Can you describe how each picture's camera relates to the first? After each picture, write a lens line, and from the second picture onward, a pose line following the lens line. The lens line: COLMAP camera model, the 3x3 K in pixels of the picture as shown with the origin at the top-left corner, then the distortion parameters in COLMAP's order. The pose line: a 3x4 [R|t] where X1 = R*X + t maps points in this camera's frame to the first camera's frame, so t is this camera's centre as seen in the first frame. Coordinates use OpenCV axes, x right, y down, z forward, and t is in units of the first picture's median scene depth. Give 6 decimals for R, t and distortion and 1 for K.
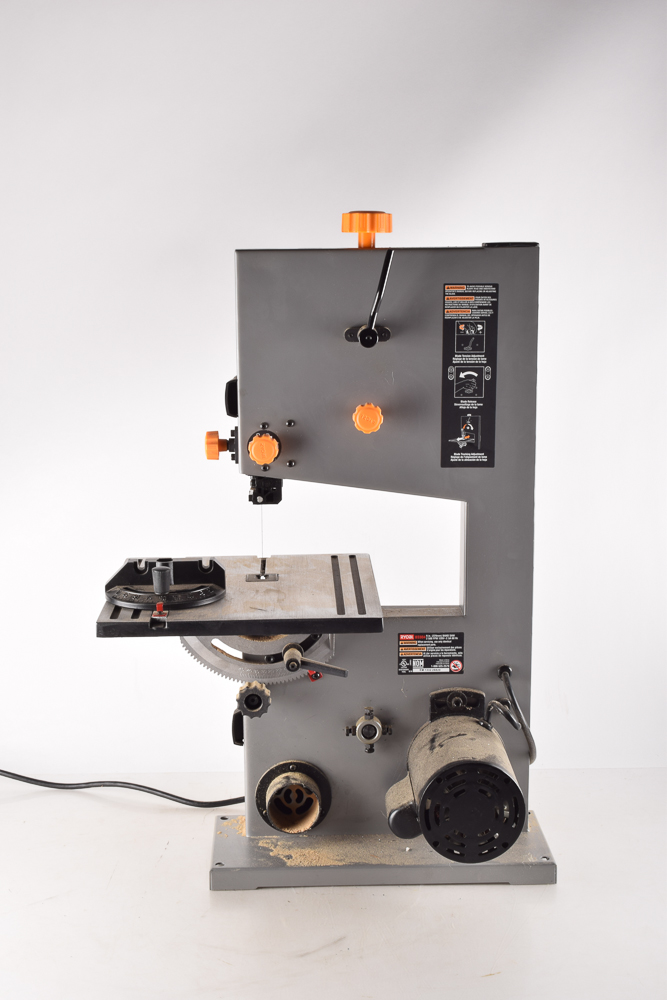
lens RADIAL K [[1541.1, 0, 331.6], [0, 1541.1, 501.3], [0, 0, 1]] dist [-0.018337, 0.000000]
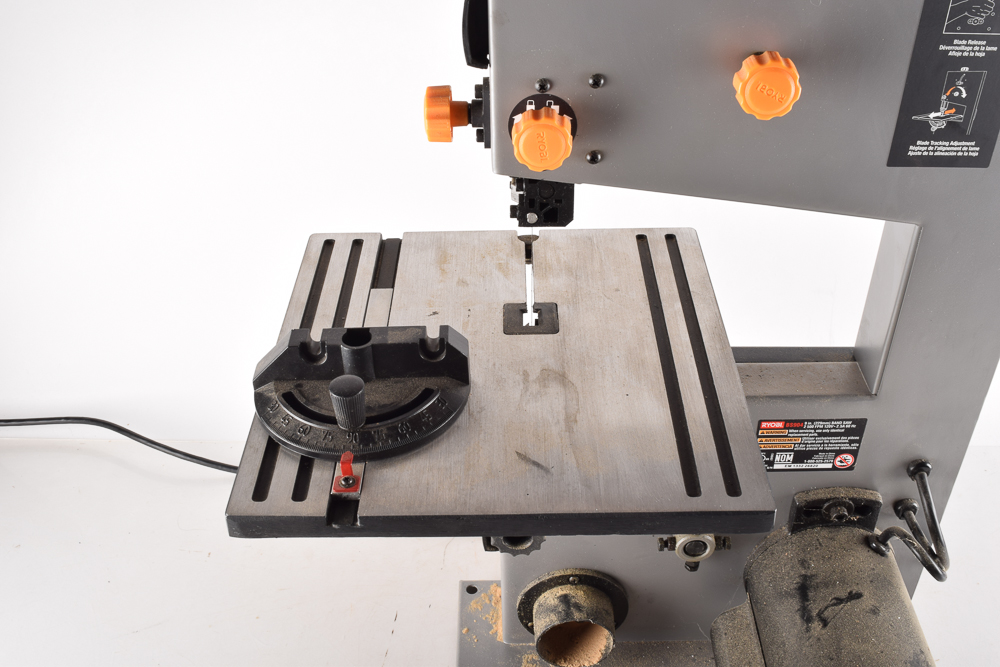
lens RADIAL K [[1017.1, 0, 515.1], [0, 1017.1, 343.4], [0, 0, 1]] dist [-0.061863, 0.000000]
pose [[0.999797, 0.011872, -0.016267, -0.045381], [-0.003562, 0.899254, 0.437412, -0.112848], [0.019821, -0.437266, 0.899114, 0.658937]]
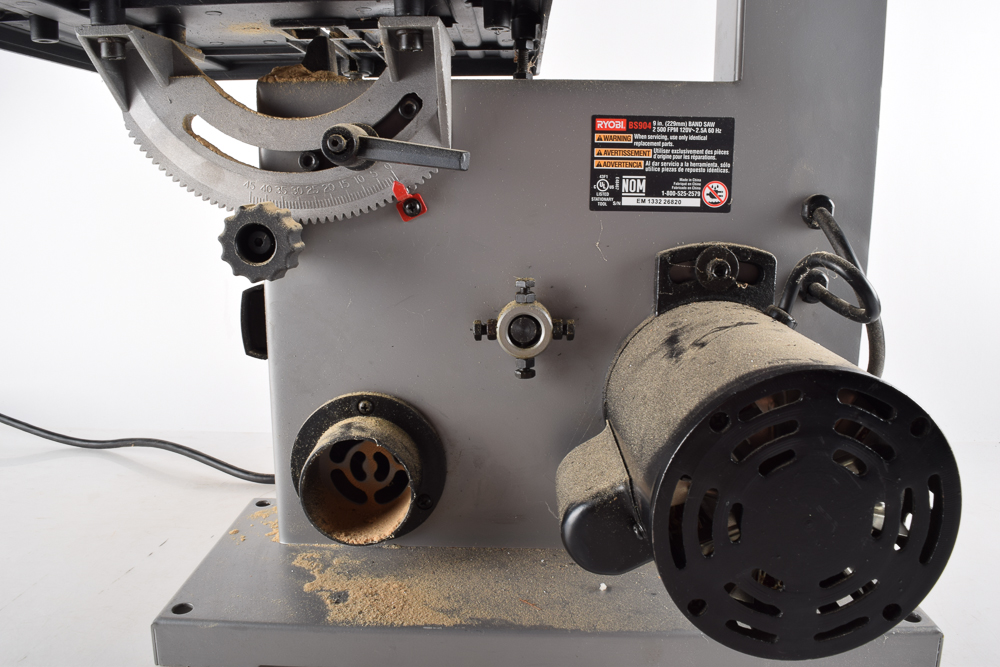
lens RADIAL K [[781.1, 0, 504.2], [0, 781.1, 331.5], [0, 0, 1]] dist [-0.102198, 0.006550]
pose [[0.998902, 0.021643, -0.041544, 0.028145], [-0.021716, 0.999763, -0.001310, 0.150963], [0.041505, 0.002211, 0.999136, 0.770652]]
